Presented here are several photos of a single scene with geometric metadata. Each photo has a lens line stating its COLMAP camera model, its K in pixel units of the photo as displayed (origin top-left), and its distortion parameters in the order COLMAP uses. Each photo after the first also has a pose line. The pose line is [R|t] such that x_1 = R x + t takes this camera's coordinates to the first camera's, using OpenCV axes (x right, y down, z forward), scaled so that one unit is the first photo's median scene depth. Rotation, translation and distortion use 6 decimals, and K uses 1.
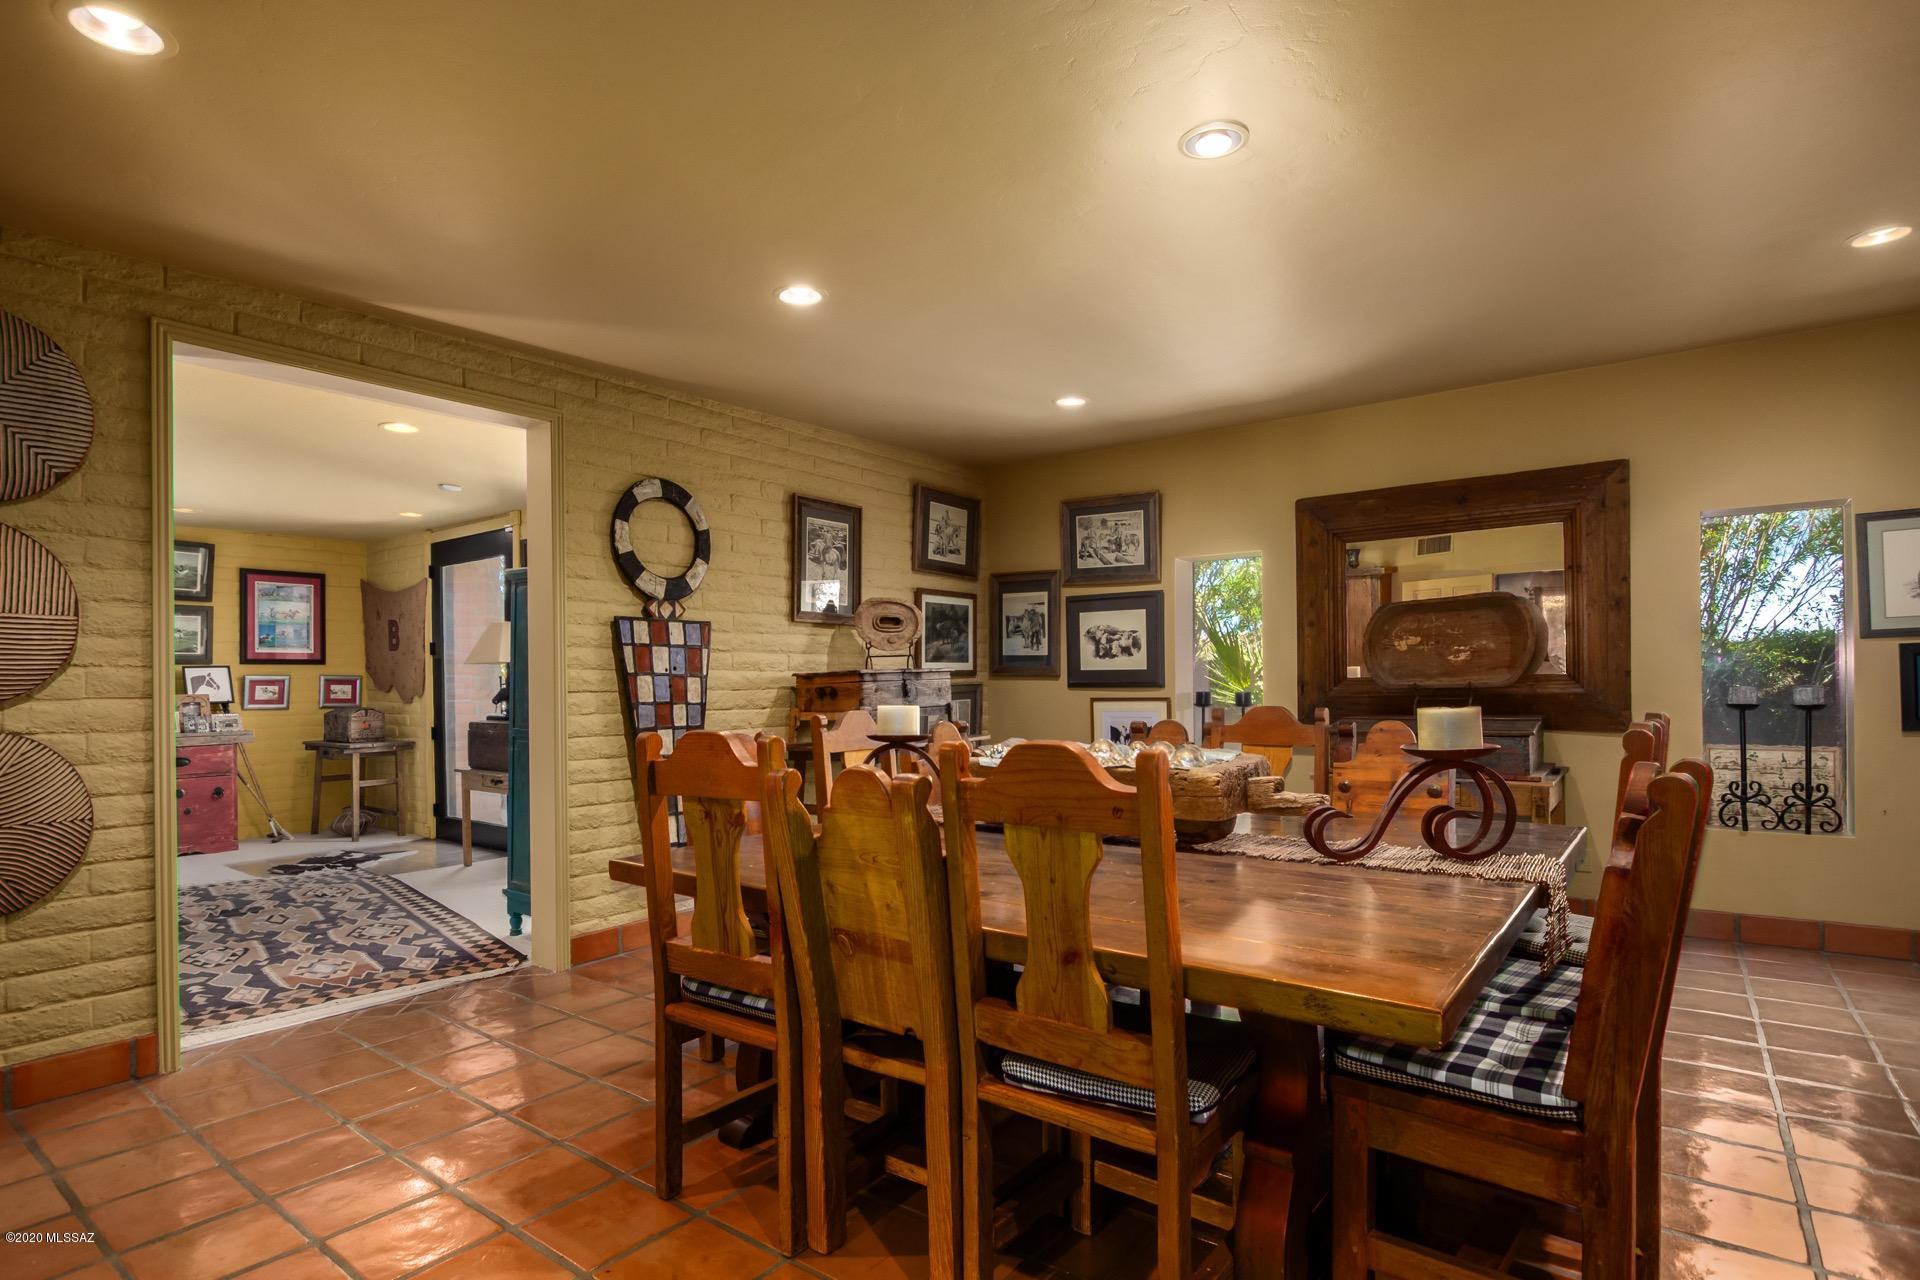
lens RADIAL K [[928.5, 0, 919.2], [0, 928.5, 678.9], [0, 0, 1]] dist [-0.015350, -0.001320]
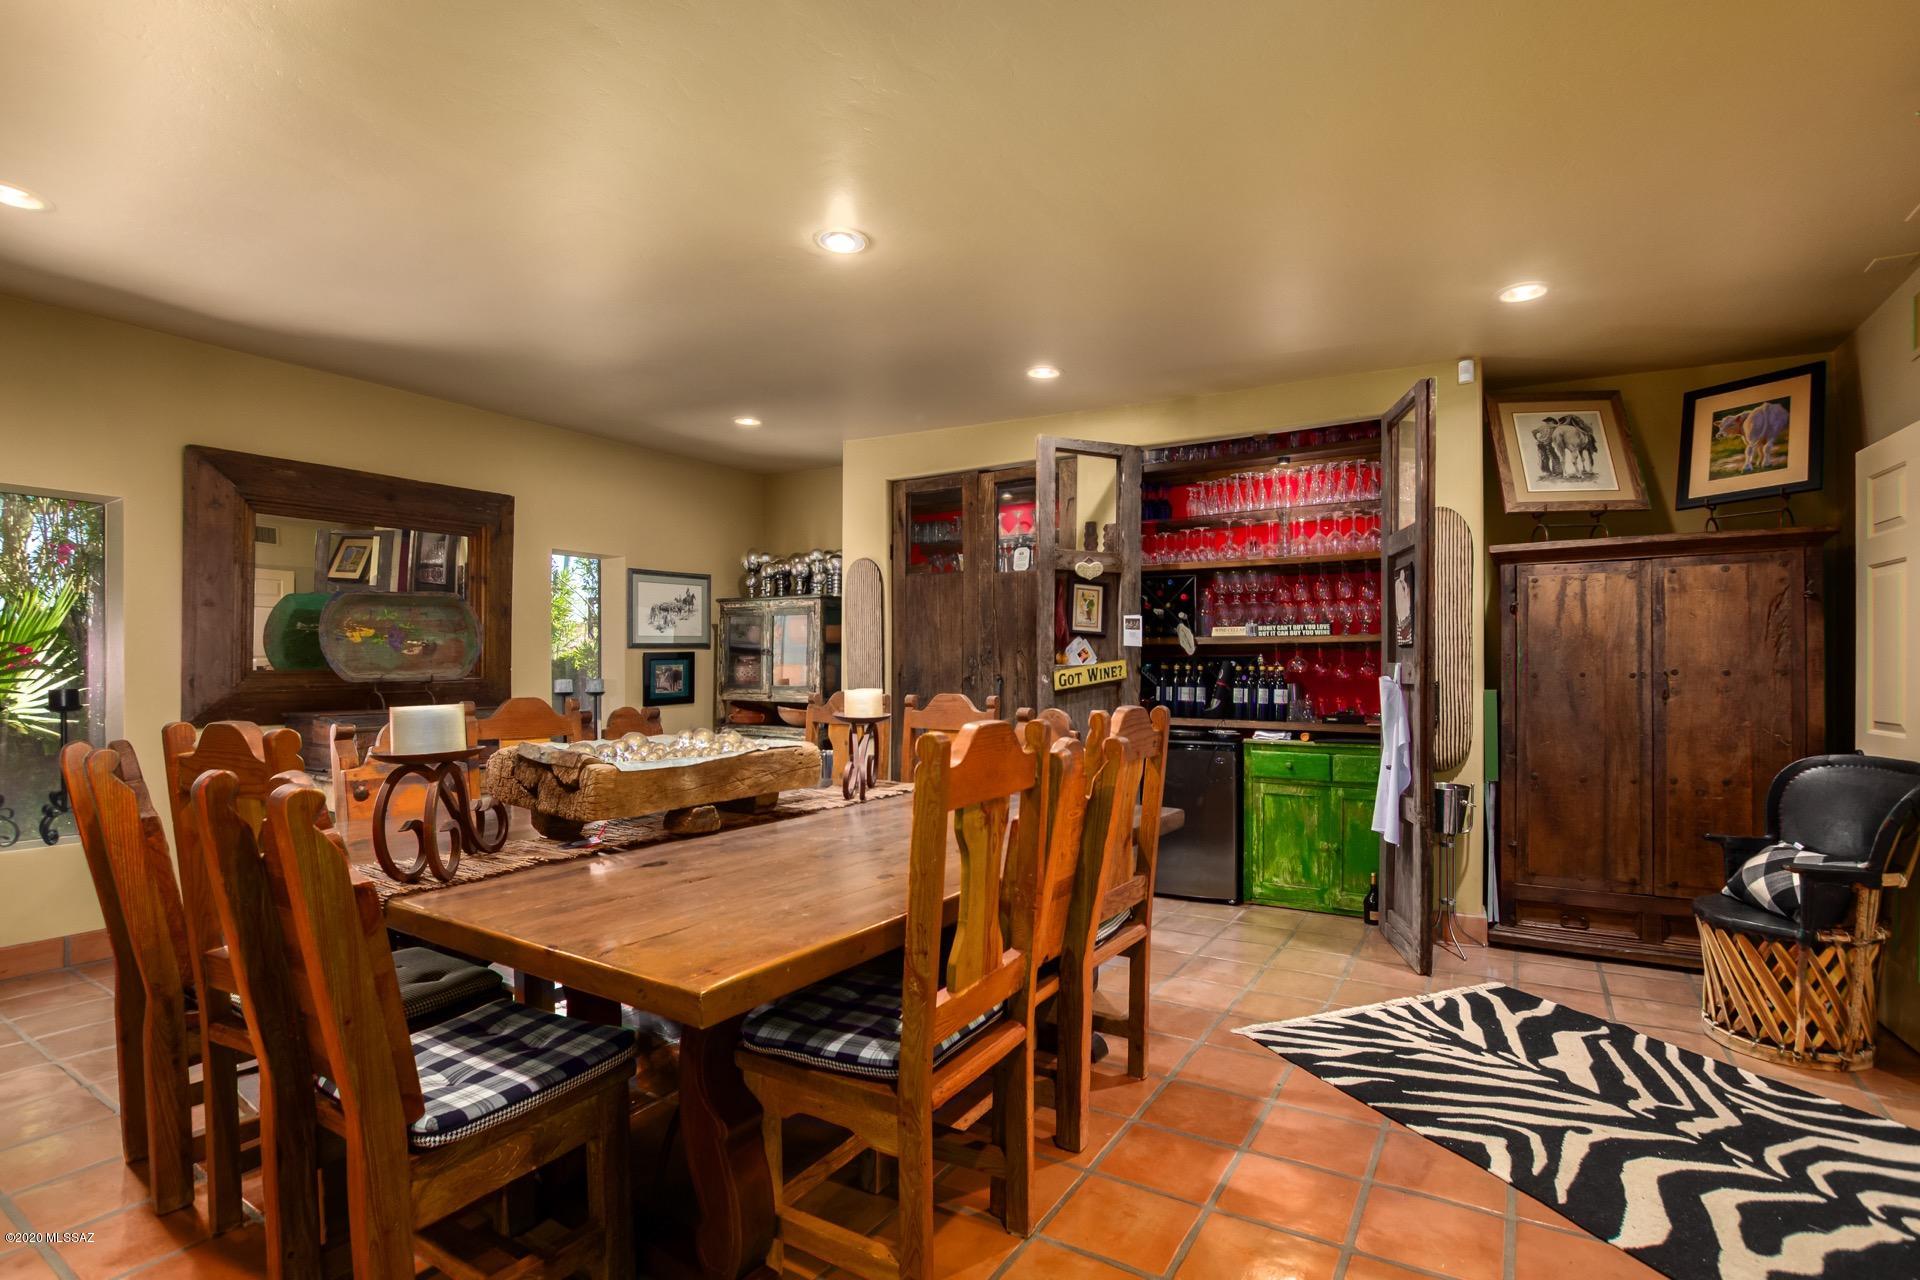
lens RADIAL K [[905.8, 0, 969.2], [0, 905.8, 665.1], [0, 0, 1]] dist [-0.035238, 0.006276]
pose [[-0.091479, 0.015147, 0.995692, -0.499078], [-0.001375, 0.999881, -0.015337, 0.006253], [-0.995806, -0.002772, -0.091448, 0.512218]]
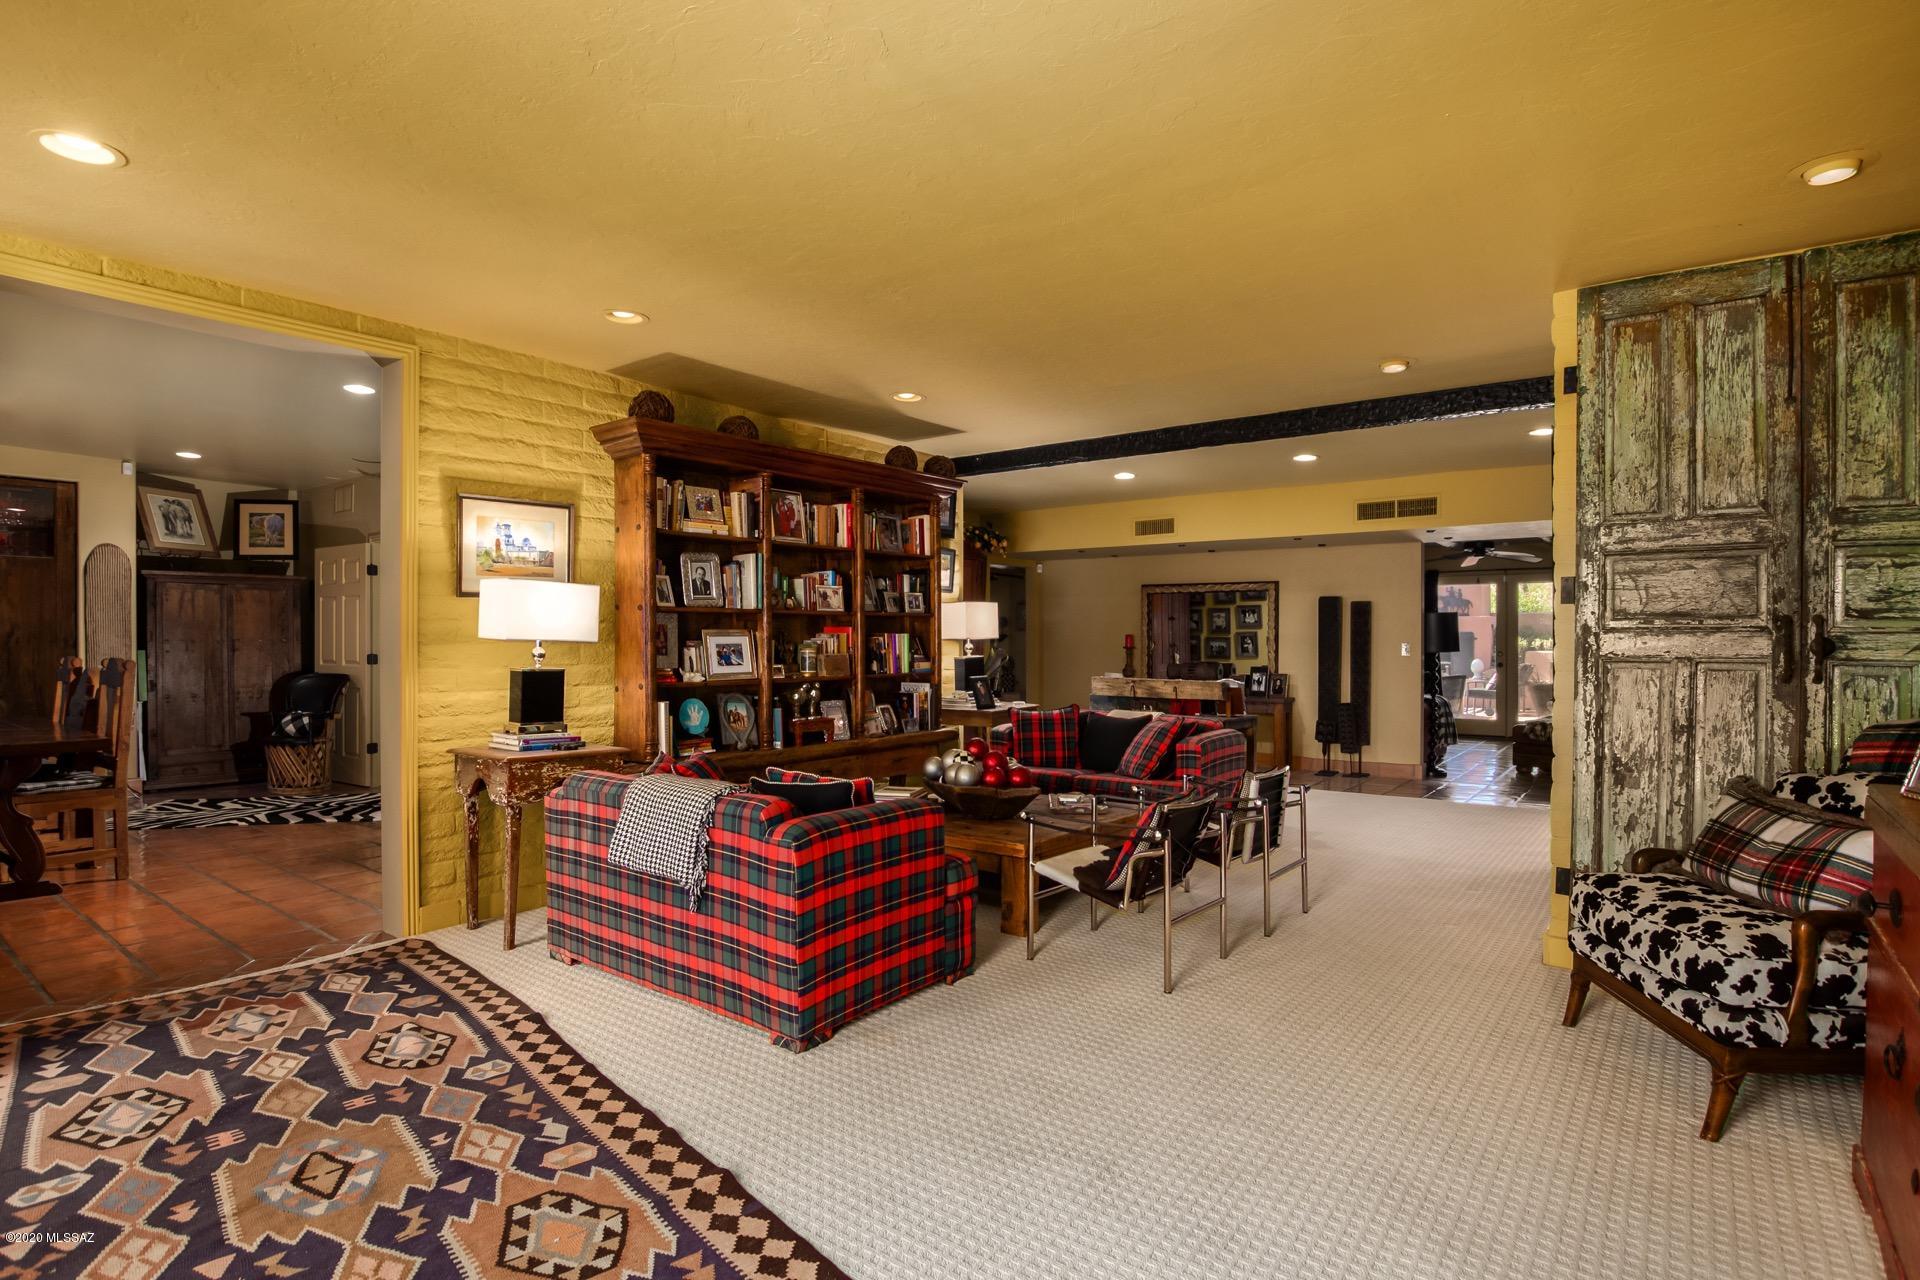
lens RADIAL K [[1011.5, 0, 954.6], [0, 1011.5, 641.5], [0, 0, 1]] dist [-0.021348, -0.002586]
pose [[-0.999620, 0.016155, 0.022325, -1.153379], [0.016148, 0.999869, -0.000459, 0.024660], [-0.022330, -0.000099, -0.999751, 1.670492]]
